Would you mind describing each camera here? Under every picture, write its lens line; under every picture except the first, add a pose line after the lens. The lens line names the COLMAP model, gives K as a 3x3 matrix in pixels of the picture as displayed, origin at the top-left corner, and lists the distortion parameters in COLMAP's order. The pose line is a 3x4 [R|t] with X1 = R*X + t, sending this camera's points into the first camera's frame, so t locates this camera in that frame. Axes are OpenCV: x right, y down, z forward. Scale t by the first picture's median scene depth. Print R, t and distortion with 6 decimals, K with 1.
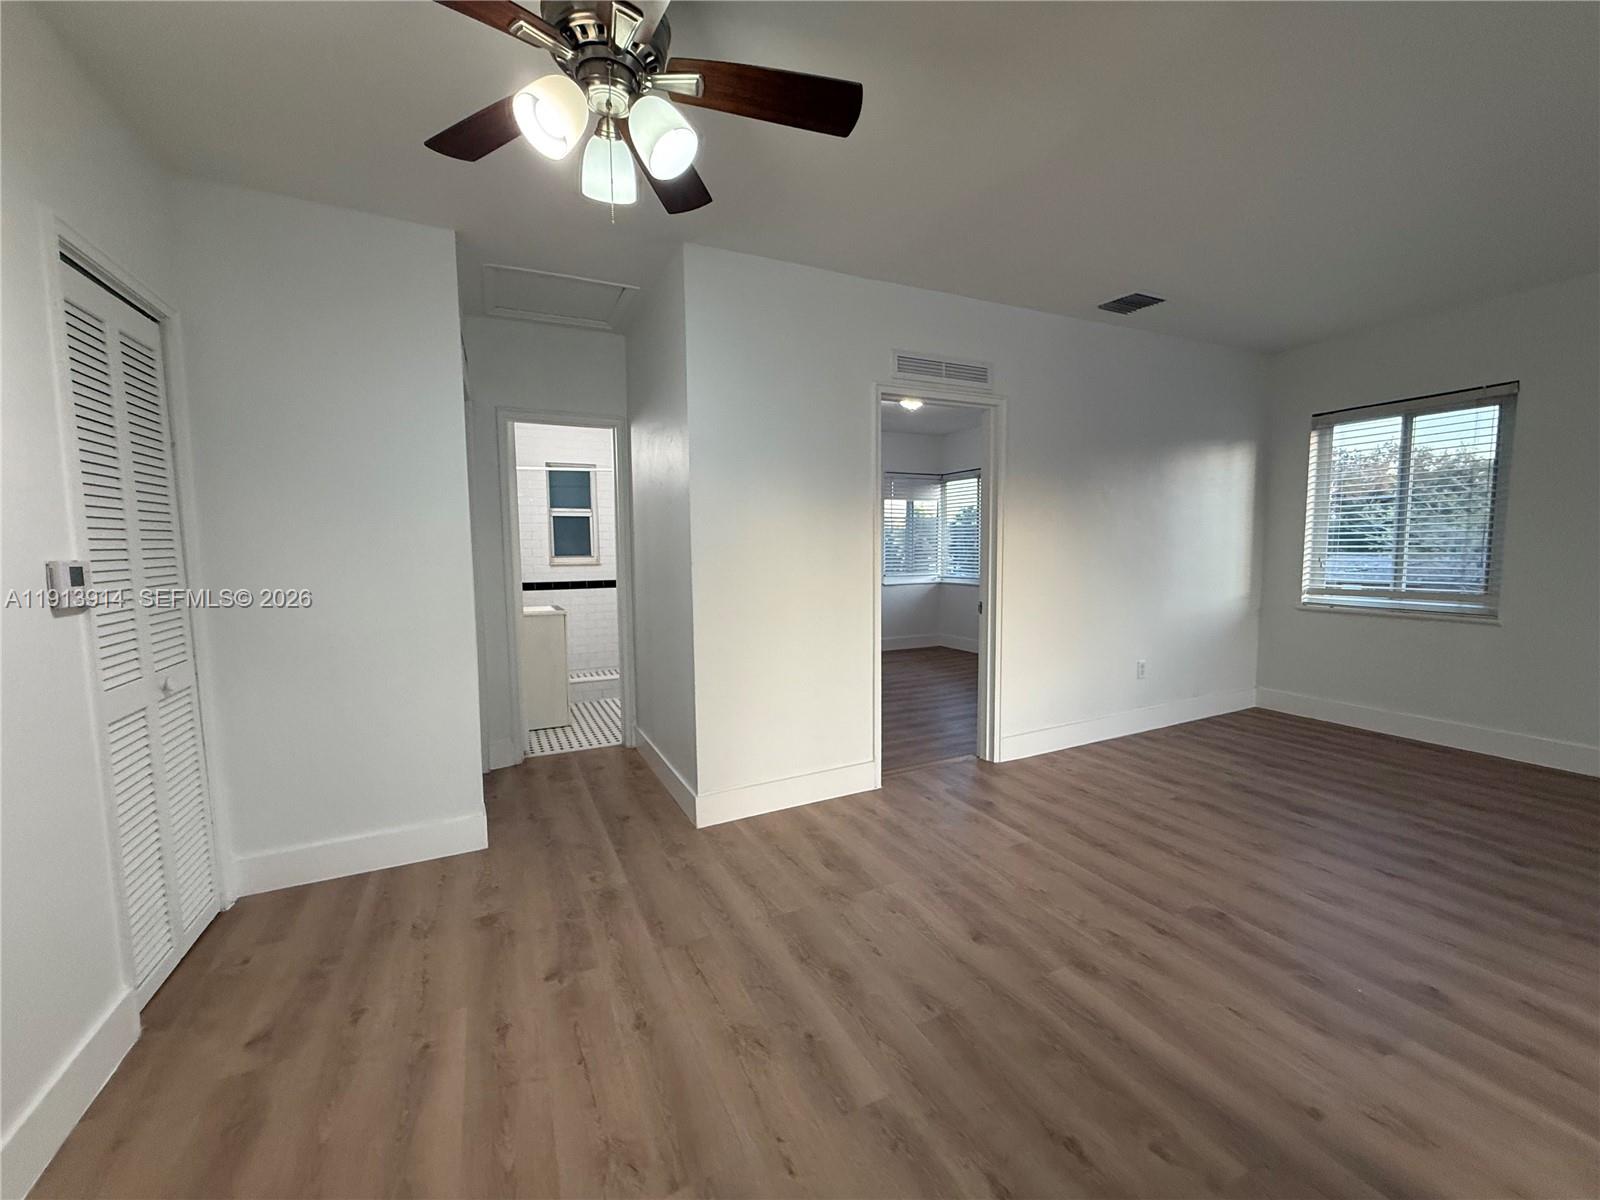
lens RADIAL K [[637.7, 0, 784.6], [0, 637.7, 602.9], [0, 0, 1]] dist [0.000097, 0.000399]
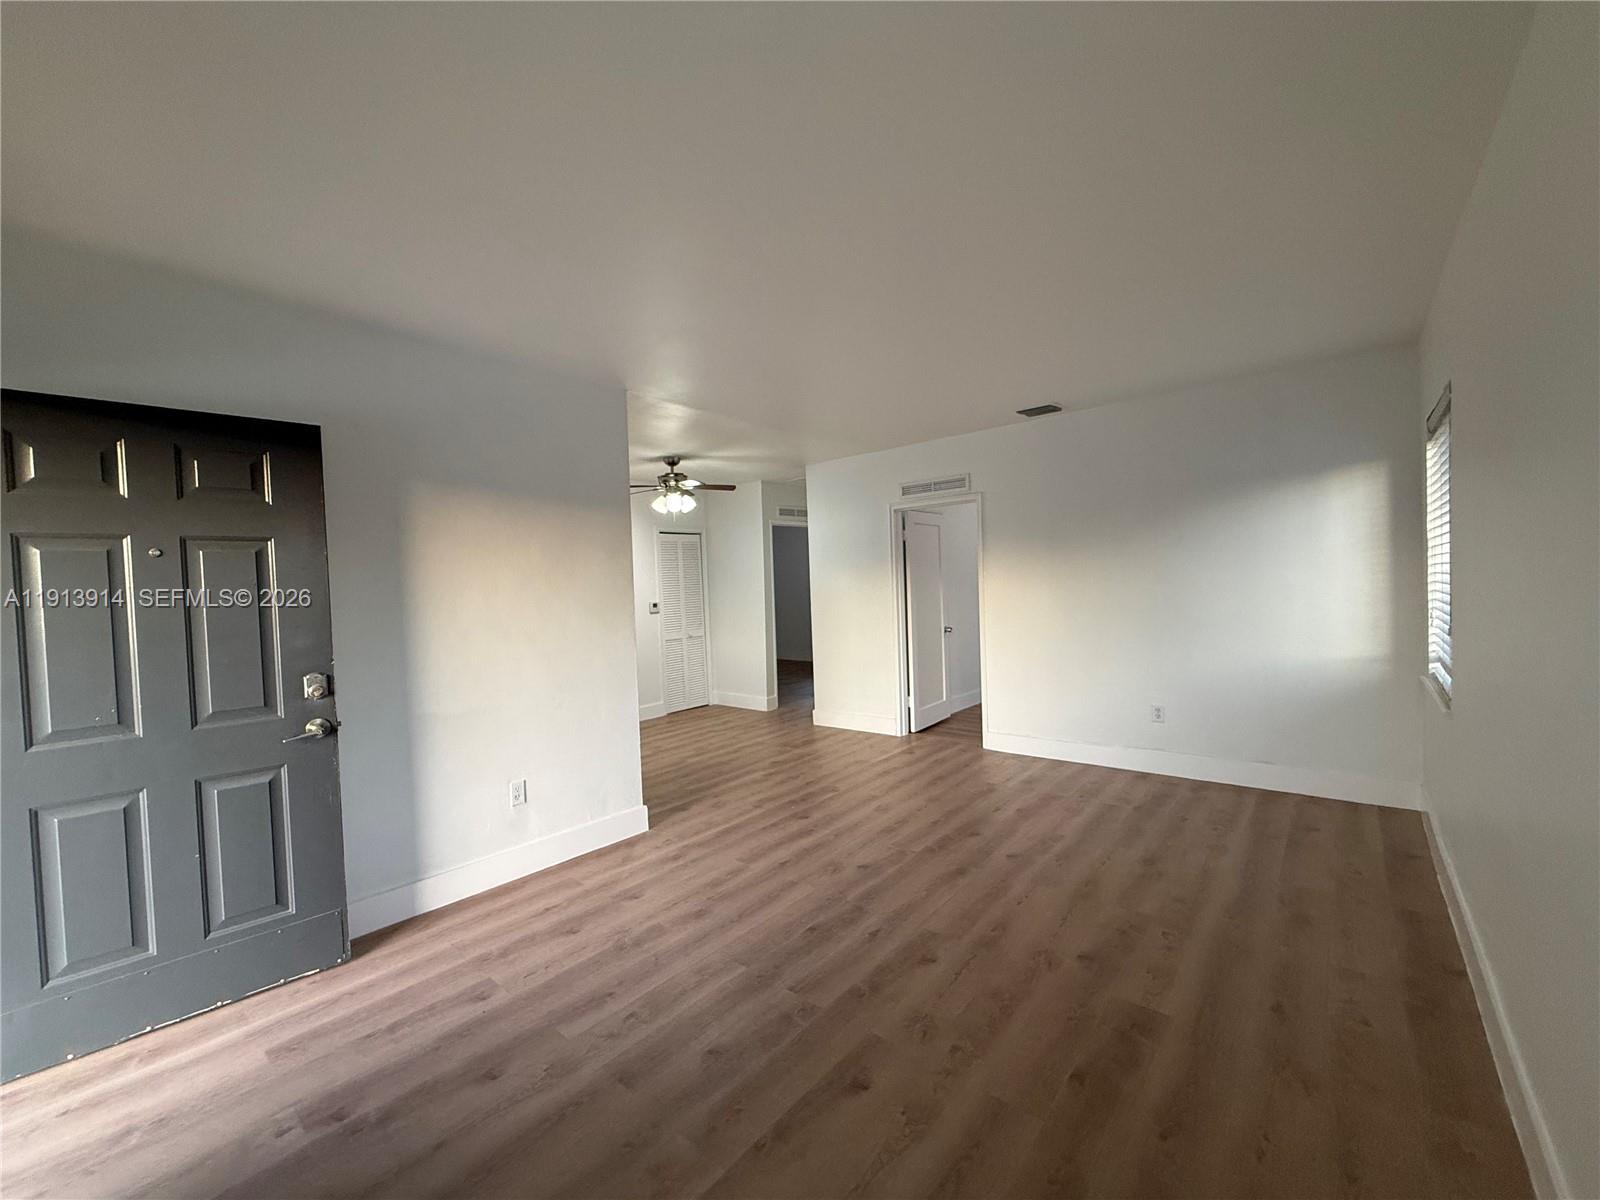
lens RADIAL K [[637.7, 0, 784.8], [0, 637.7, 595.4], [0, 0, 1]] dist [0.000097, 0.000399]
pose [[0.383987, 0.018579, -0.923152, 2.802102], [-0.048460, 0.998825, -0.000056, -0.126519], [0.922066, 0.044758, 0.384436, 0.073696]]
